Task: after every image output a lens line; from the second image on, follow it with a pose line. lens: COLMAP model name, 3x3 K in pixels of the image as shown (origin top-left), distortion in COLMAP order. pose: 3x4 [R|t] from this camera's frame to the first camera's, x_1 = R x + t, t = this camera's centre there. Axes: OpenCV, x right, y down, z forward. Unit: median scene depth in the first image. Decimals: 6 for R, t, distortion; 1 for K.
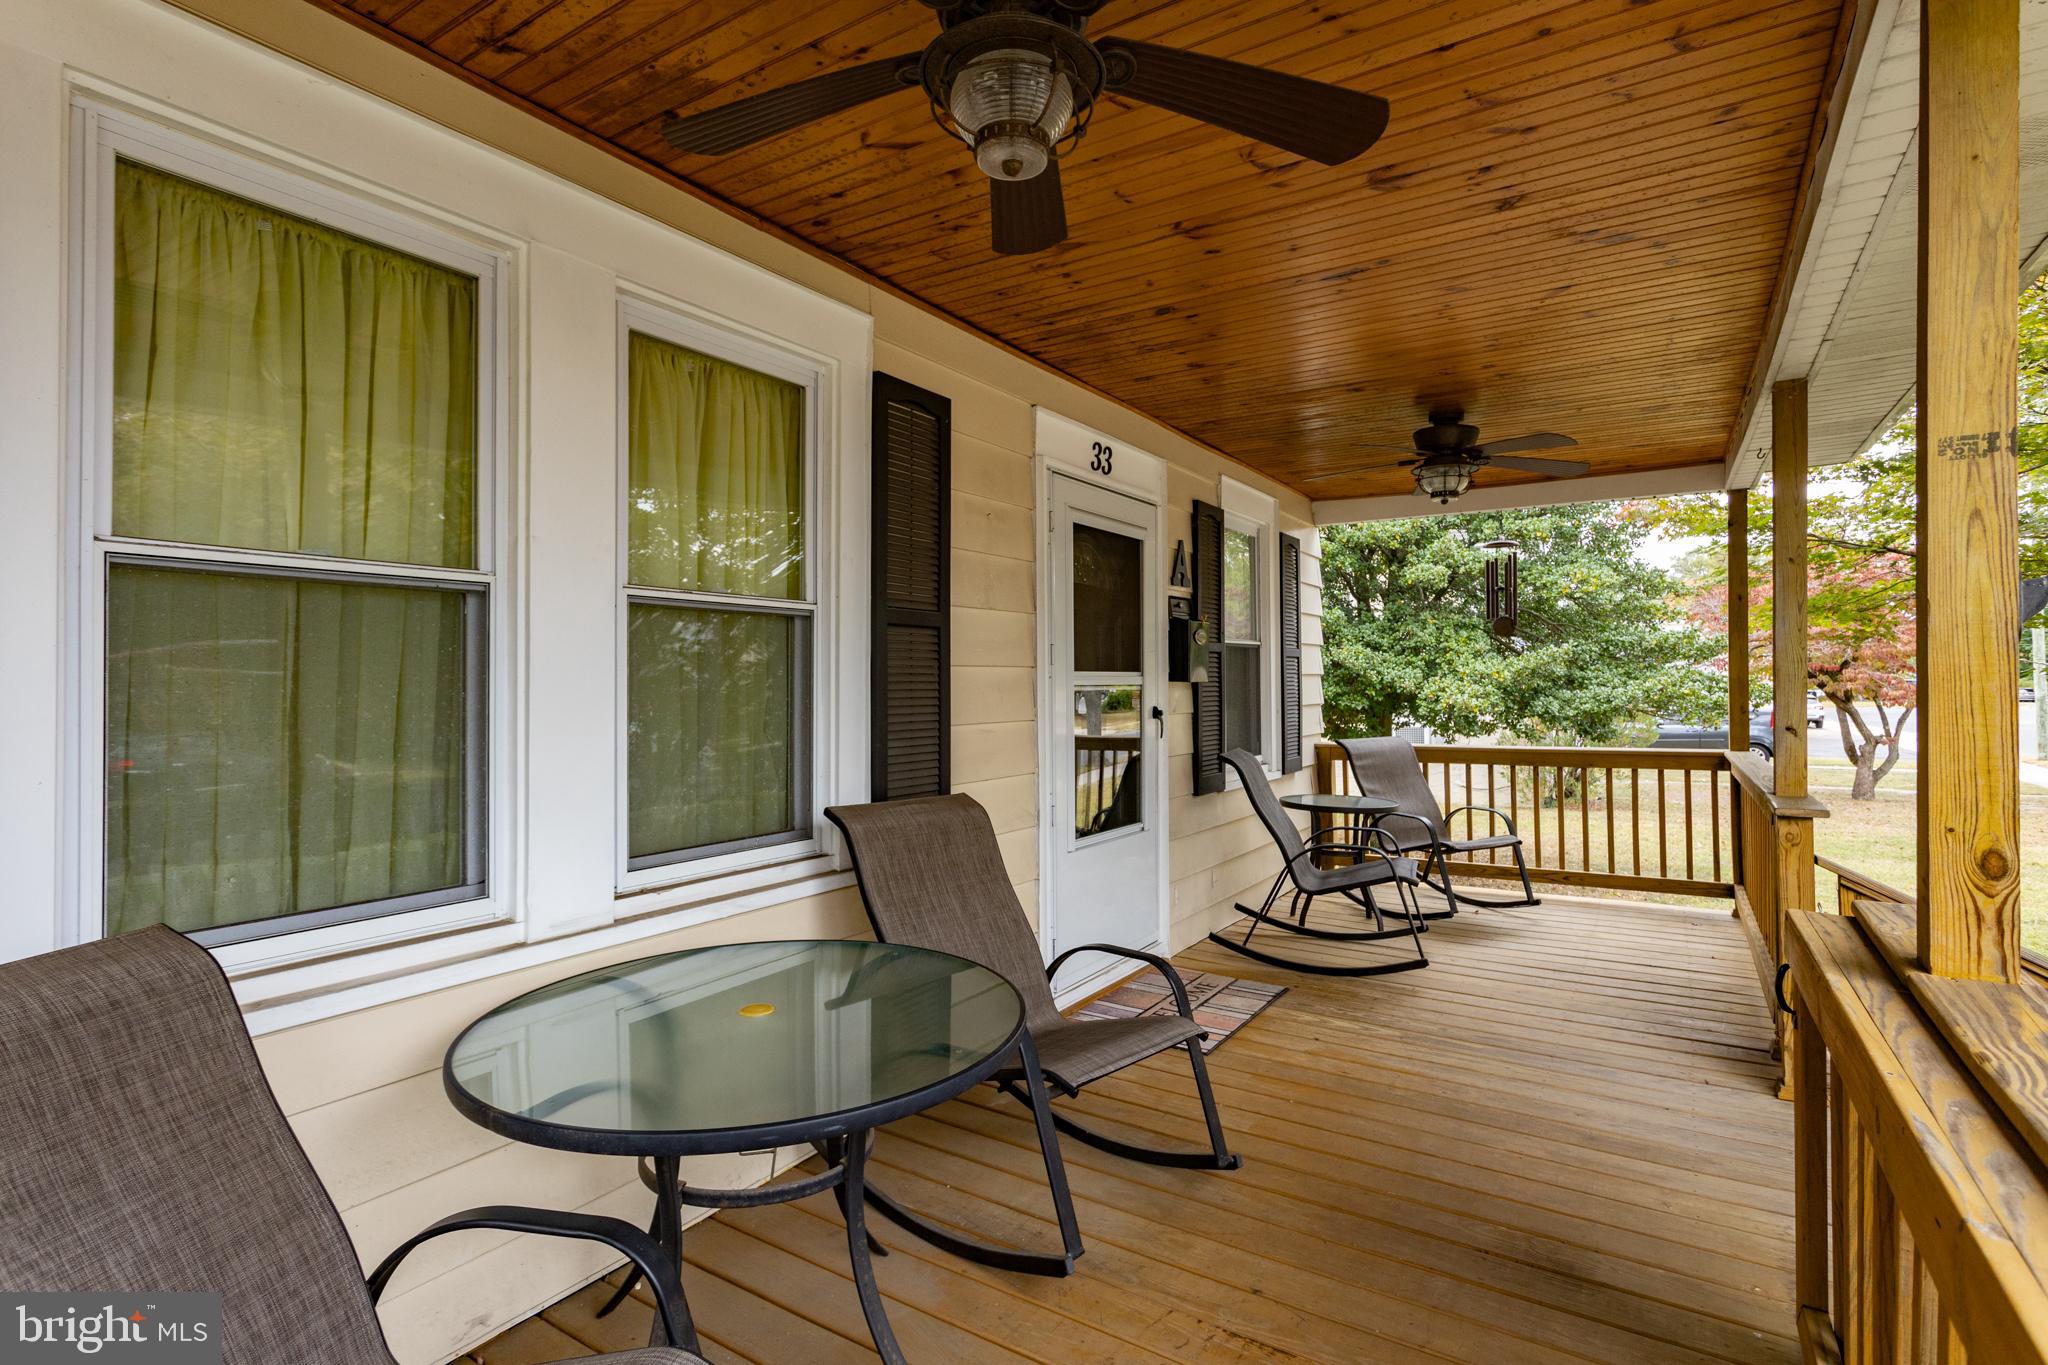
lens RADIAL K [[982.7, 0, 1028.3], [0, 982.7, 658.1], [0, 0, 1]] dist [-0.064225, 0.037213]
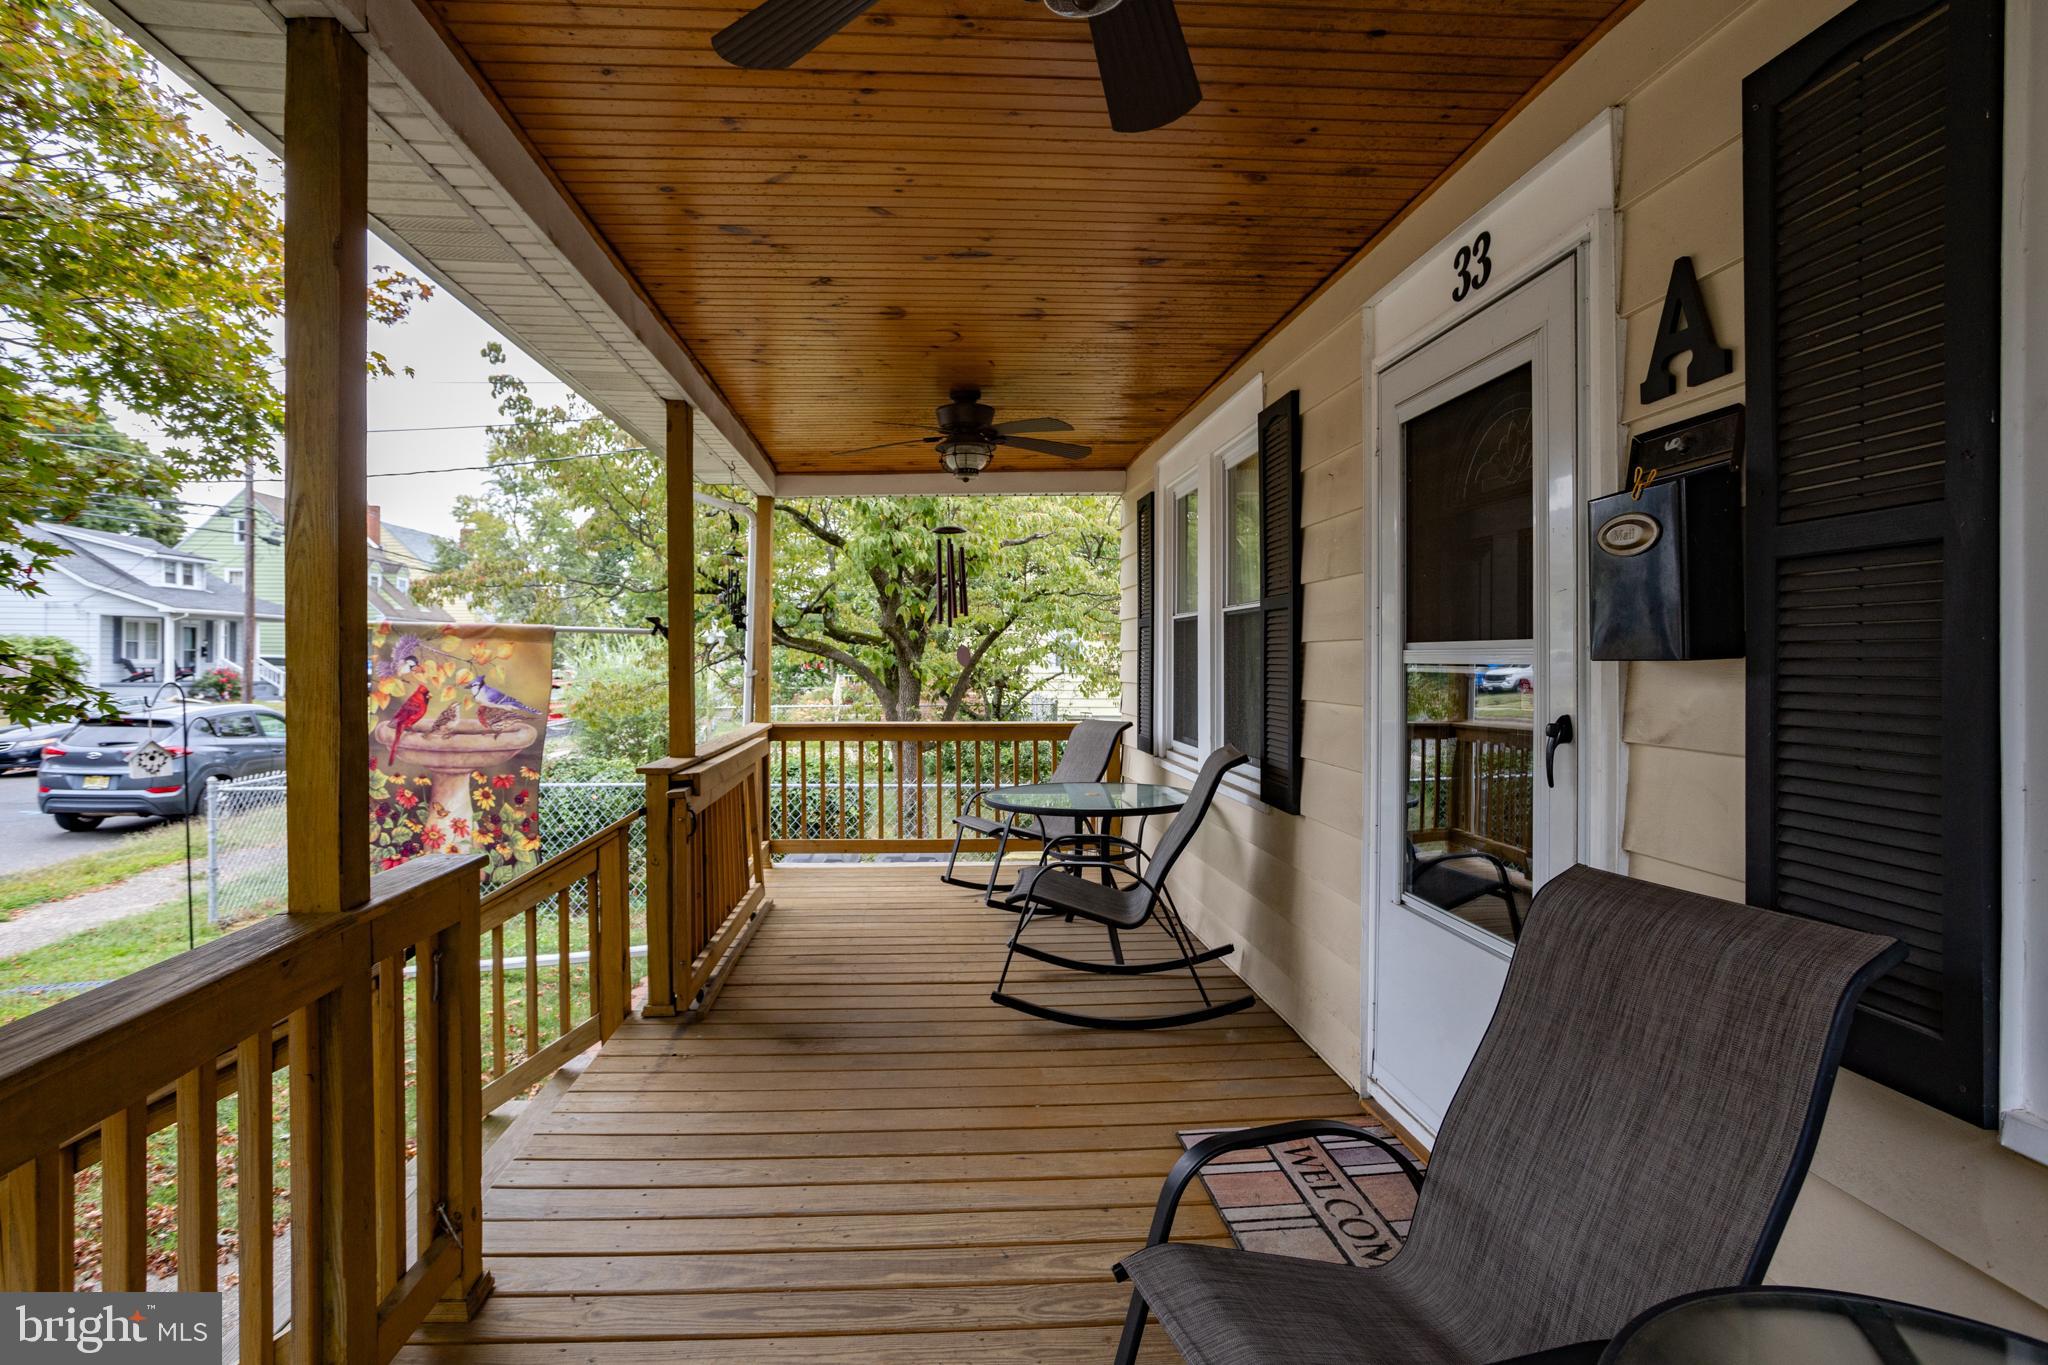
lens RADIAL K [[982.7, 0, 1028.3], [0, 982.7, 658.1], [0, 0, 1]] dist [-0.064225, 0.037213]
pose [[-0.778956, 0.005874, -0.627052, 0.914455], [0.010136, 0.999943, -0.003223, 0.040812], [0.626997, -0.008866, -0.778971, 1.805876]]
